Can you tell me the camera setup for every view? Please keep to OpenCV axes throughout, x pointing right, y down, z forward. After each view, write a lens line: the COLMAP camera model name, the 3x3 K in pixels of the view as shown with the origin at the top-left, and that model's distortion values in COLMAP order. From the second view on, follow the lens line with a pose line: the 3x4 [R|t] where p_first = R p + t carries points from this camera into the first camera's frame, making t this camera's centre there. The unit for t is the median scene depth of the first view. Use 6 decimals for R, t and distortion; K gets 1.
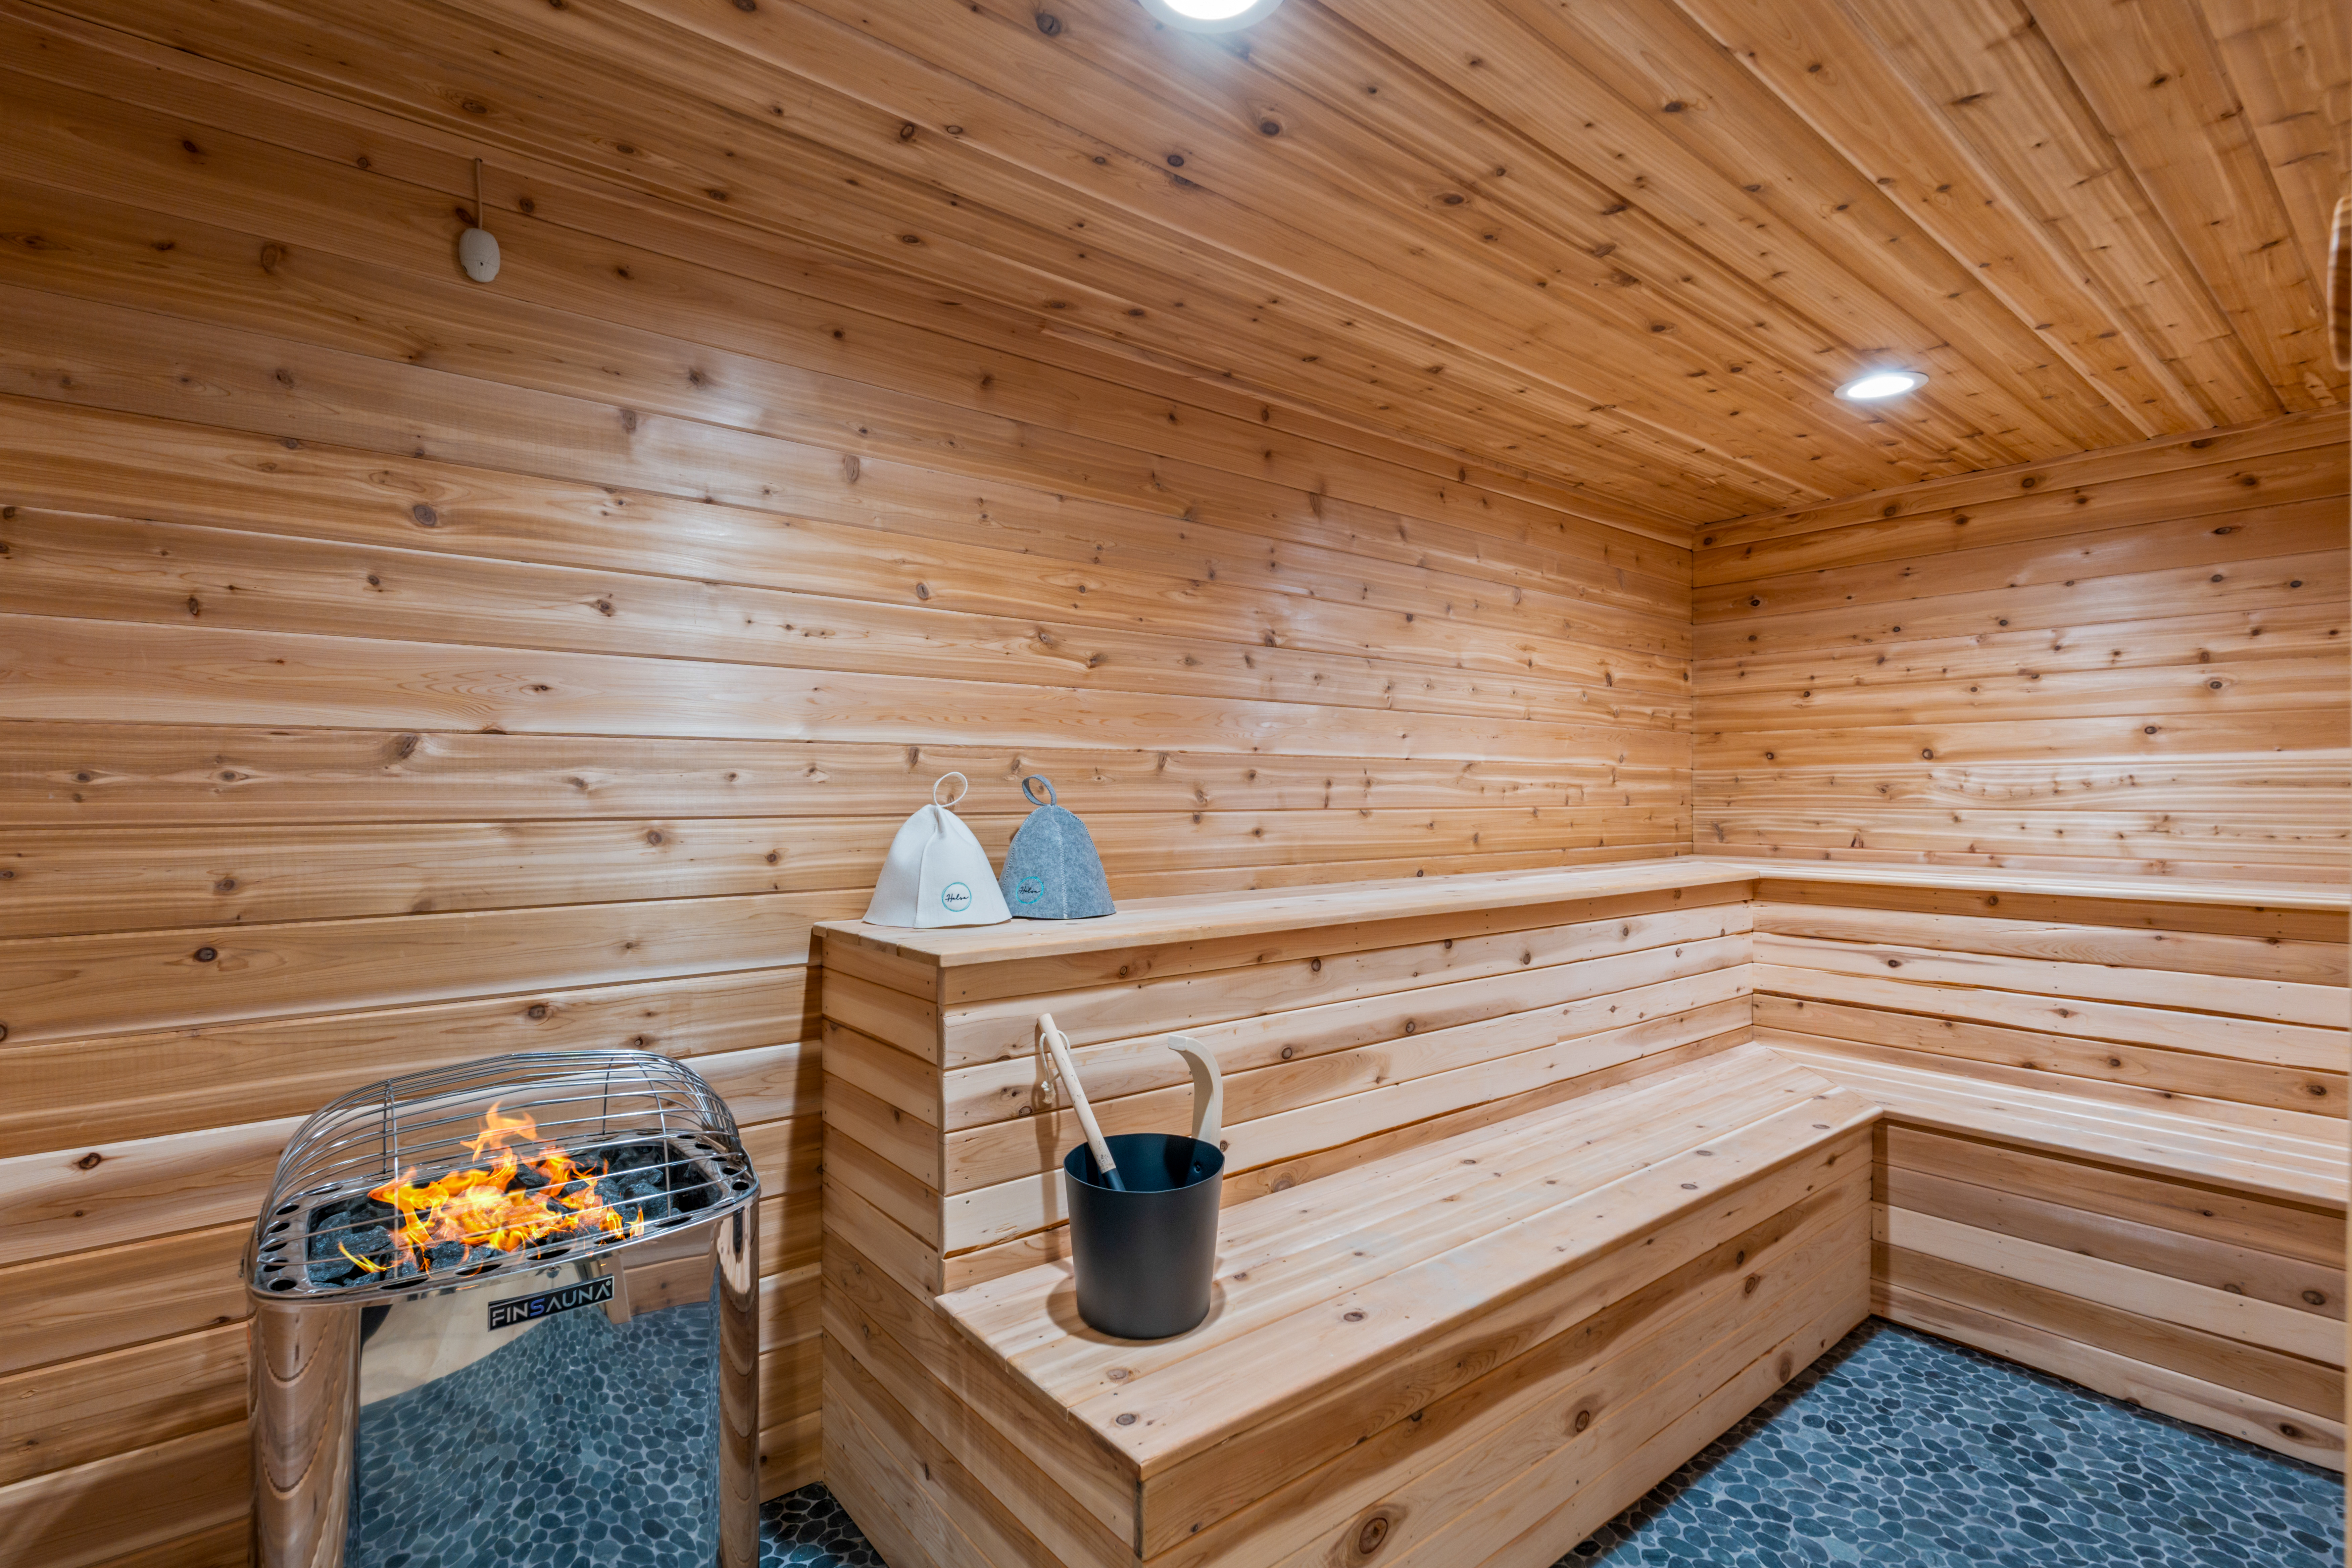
lens RADIAL K [[1102.8, 0, 1176.0], [0, 1102.8, 784.0], [0, 0, 1]] dist [0.000744, 0.000039]
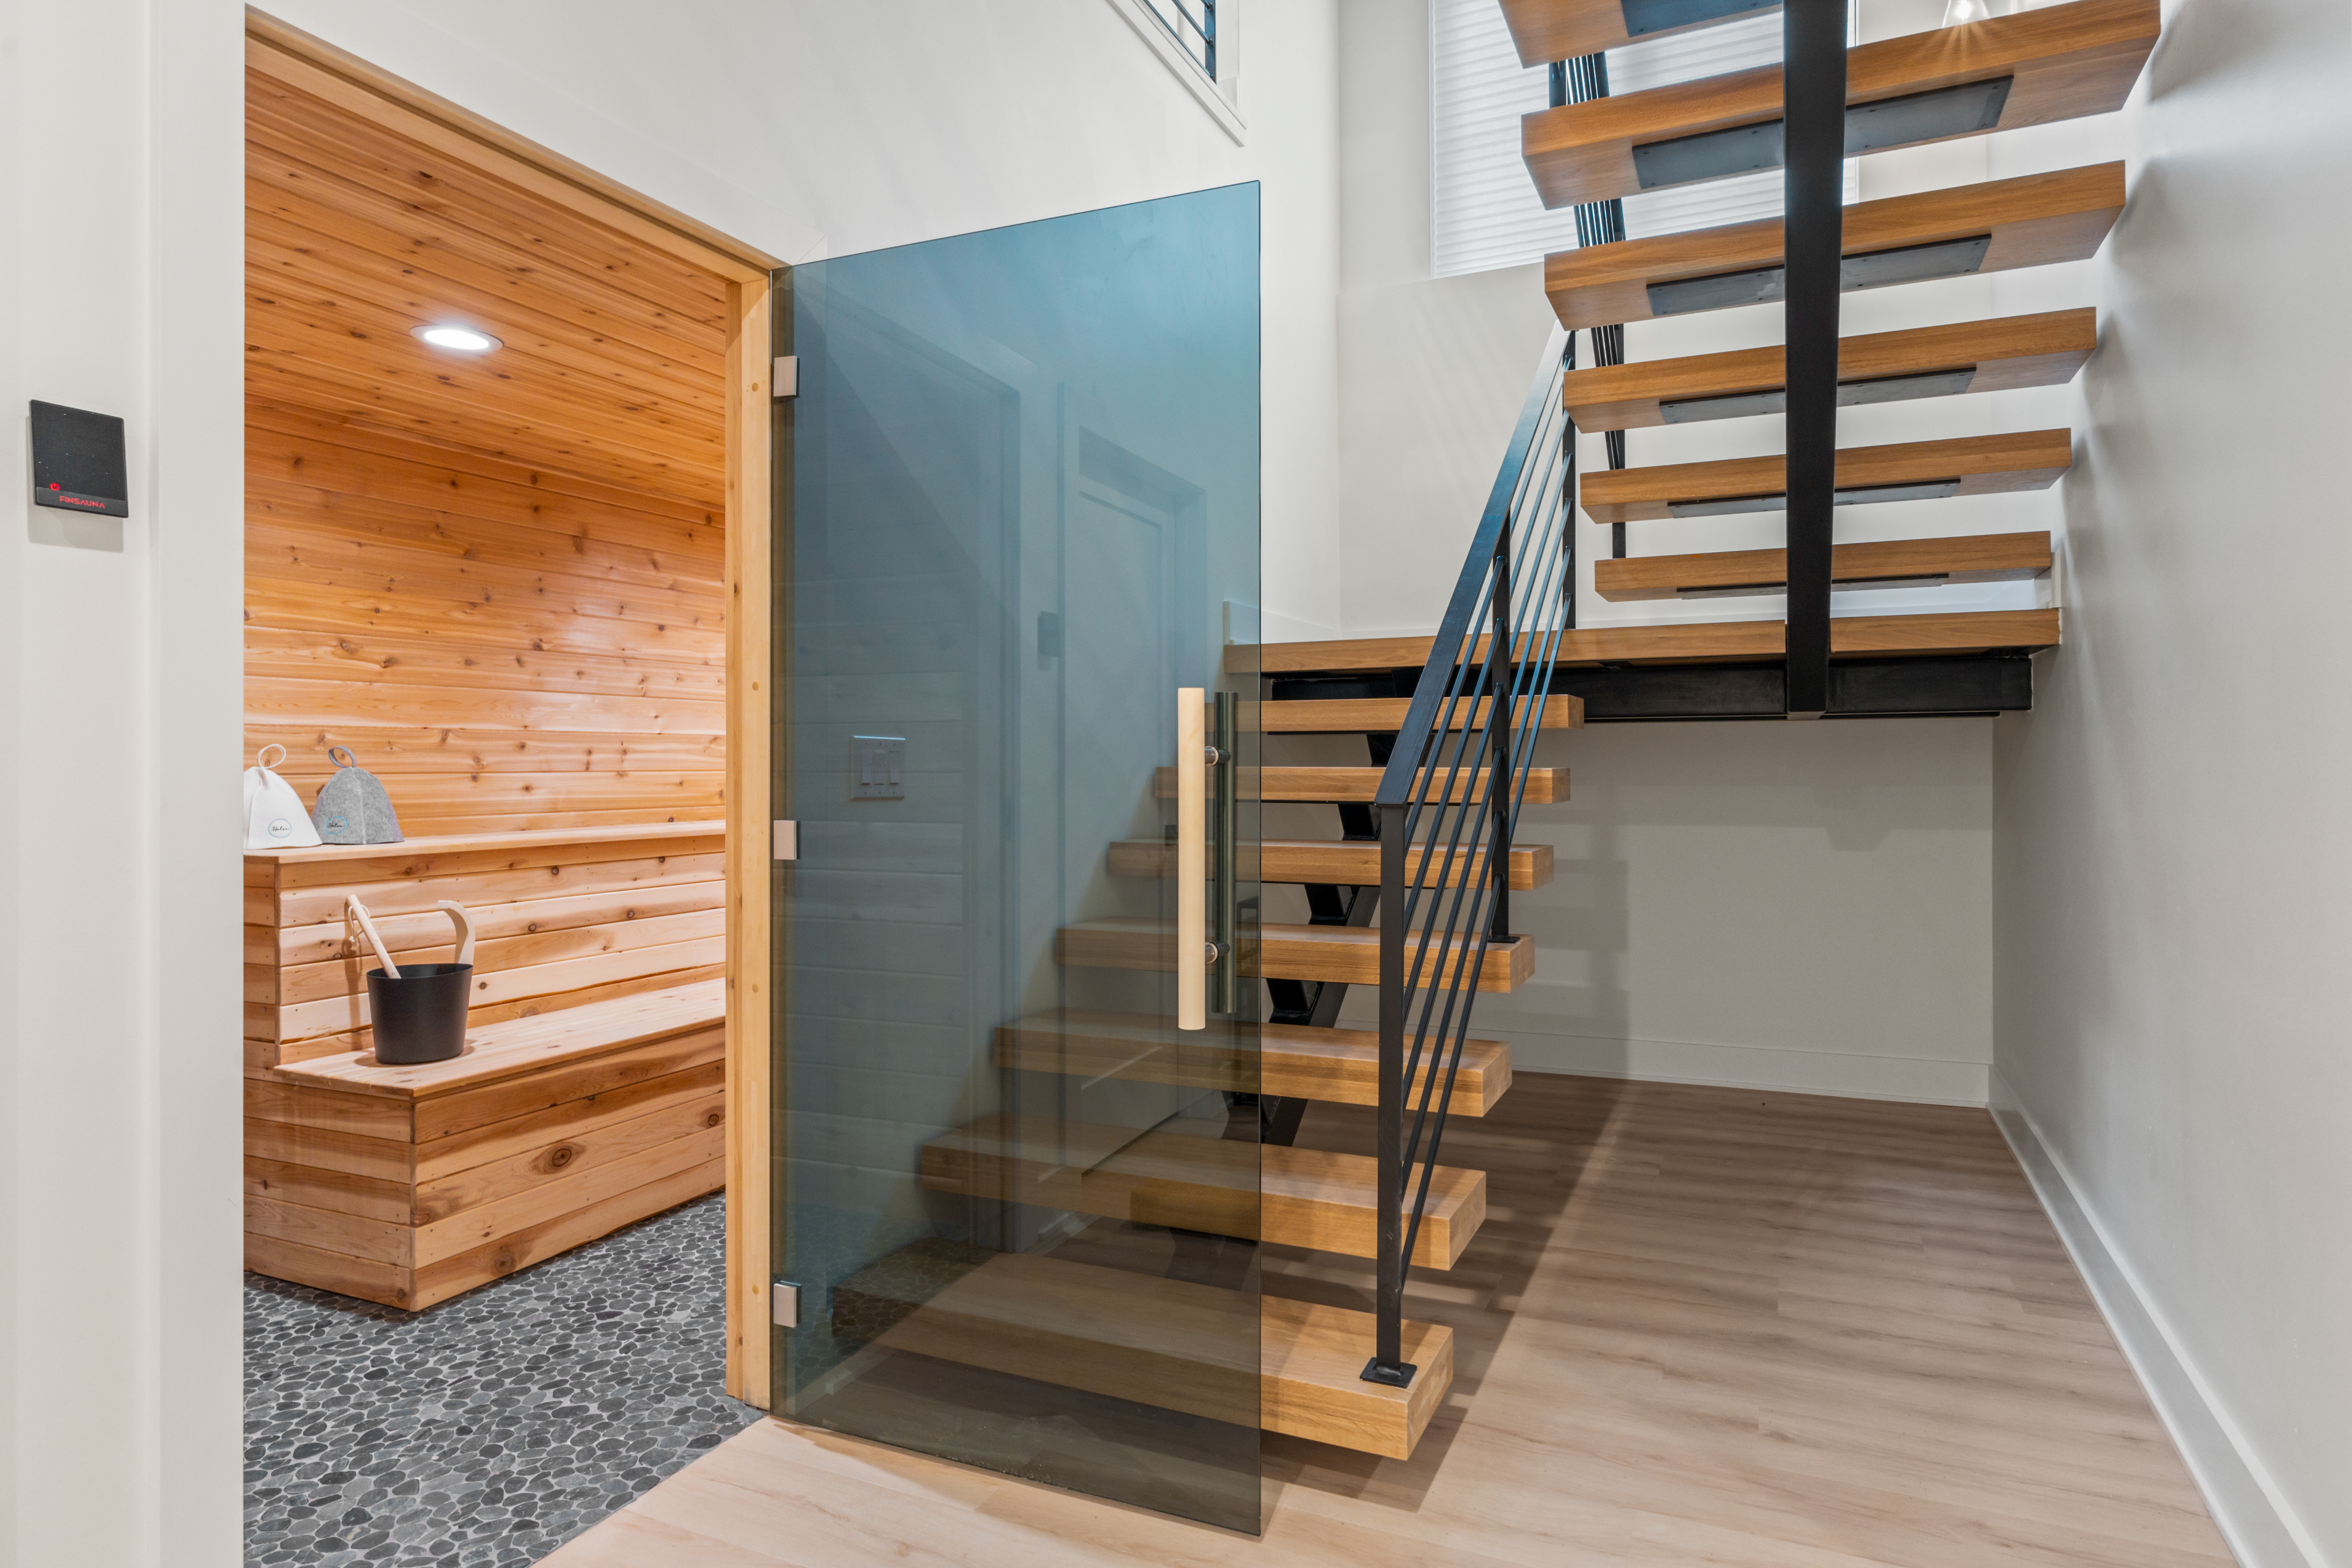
lens RADIAL K [[1337.4, 0, 1178.1], [0, 1337.4, 751.3], [0, 0, 1]] dist [-0.002879, -0.000020]
pose [[0.896051, 0.000150, 0.443952, 0.071795], [0.000676, 0.999998, -0.001703, 0.002055], [-0.443951, 0.001826, 0.896049, -0.958066]]
